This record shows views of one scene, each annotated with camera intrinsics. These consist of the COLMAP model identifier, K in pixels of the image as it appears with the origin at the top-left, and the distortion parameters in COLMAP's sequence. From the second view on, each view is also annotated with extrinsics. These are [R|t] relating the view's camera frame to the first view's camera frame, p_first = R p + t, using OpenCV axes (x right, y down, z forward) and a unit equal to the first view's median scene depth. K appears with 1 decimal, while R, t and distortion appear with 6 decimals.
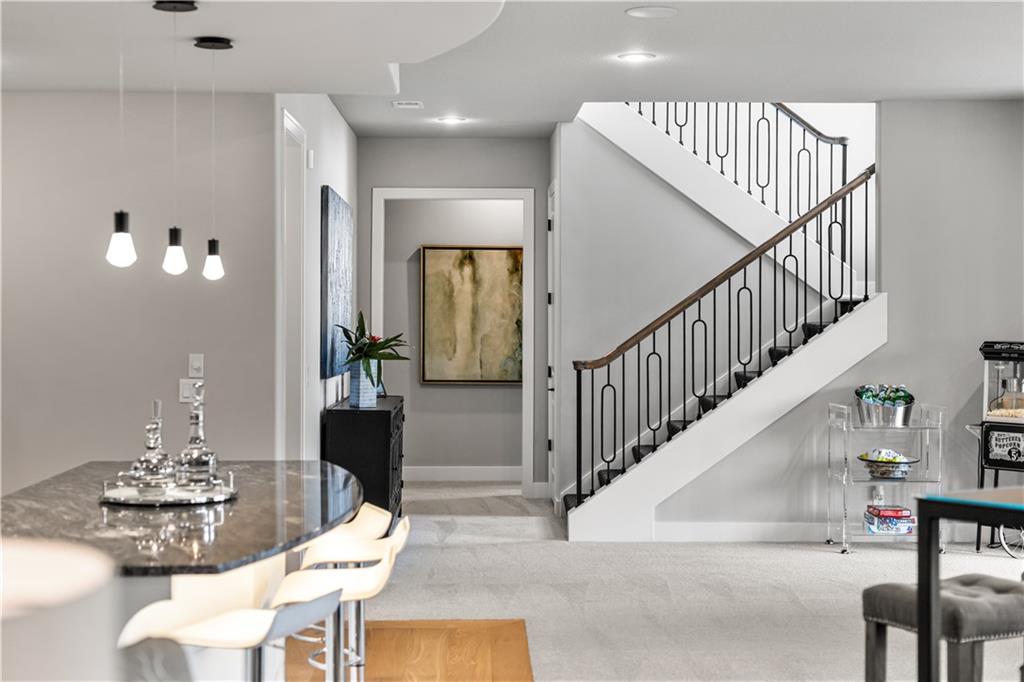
lens RADIAL K [[1478.5, 0, 513.0], [0, 1478.5, 298.9], [0, 0, 1]] dist [0.024706, -0.036024]
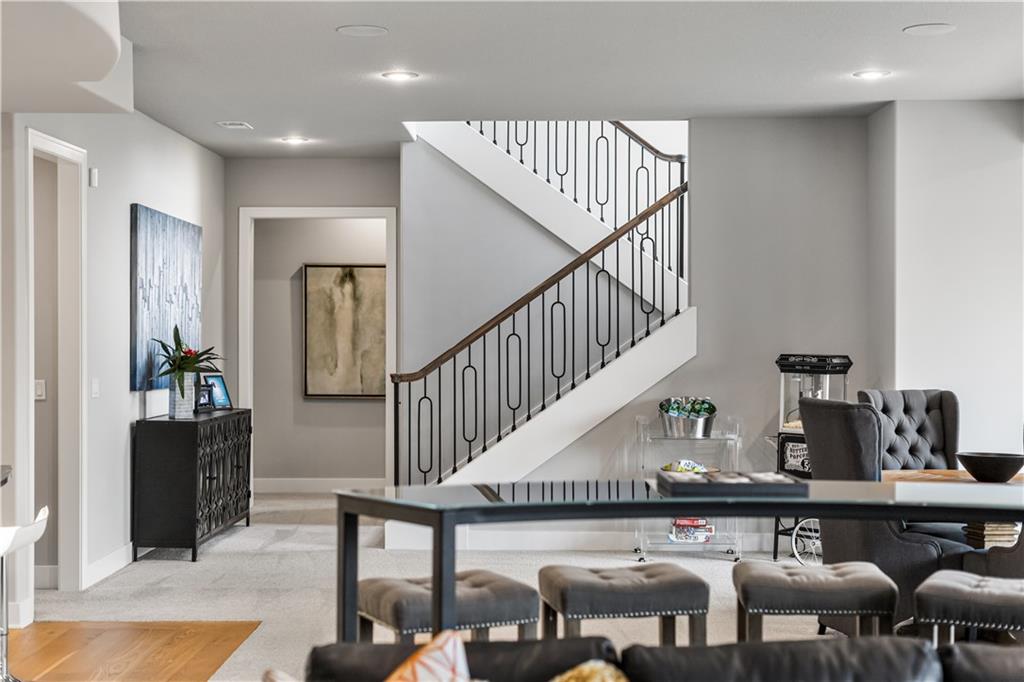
lens RADIAL K [[1446.2, 0, 512.0], [0, 1446.2, 341.0], [0, 0, 1]] dist [0.009464, 0.041292]
pose [[0.999194, -0.001255, -0.040116, 0.148466], [0.001822, 0.999899, 0.014096, 0.004553], [0.040094, -0.014157, 0.999096, 0.000628]]
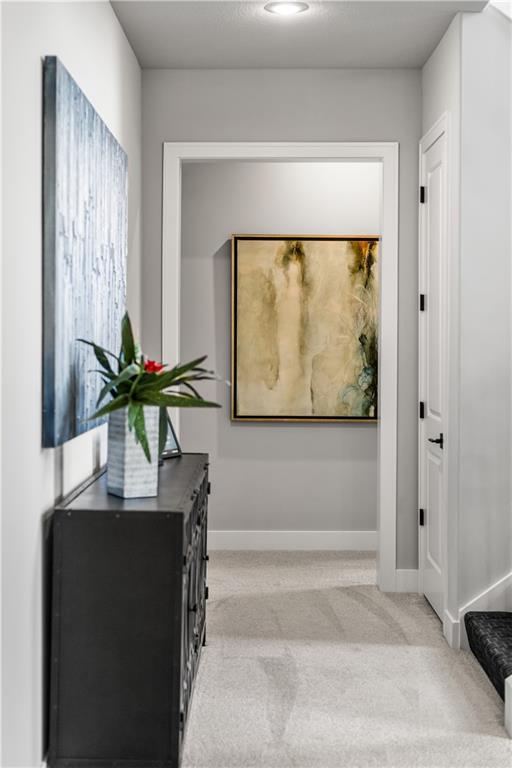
lens RADIAL K [[1122.2, 0, 252.7], [0, 1122.2, 345.9], [0, 0, 1]] dist [0.026438, -0.106636]
pose [[0.999403, 0.000319, -0.034545, -0.038797], [0.000336, 0.999820, 0.018947, 0.010704], [0.034545, -0.018948, 0.999224, 0.525179]]
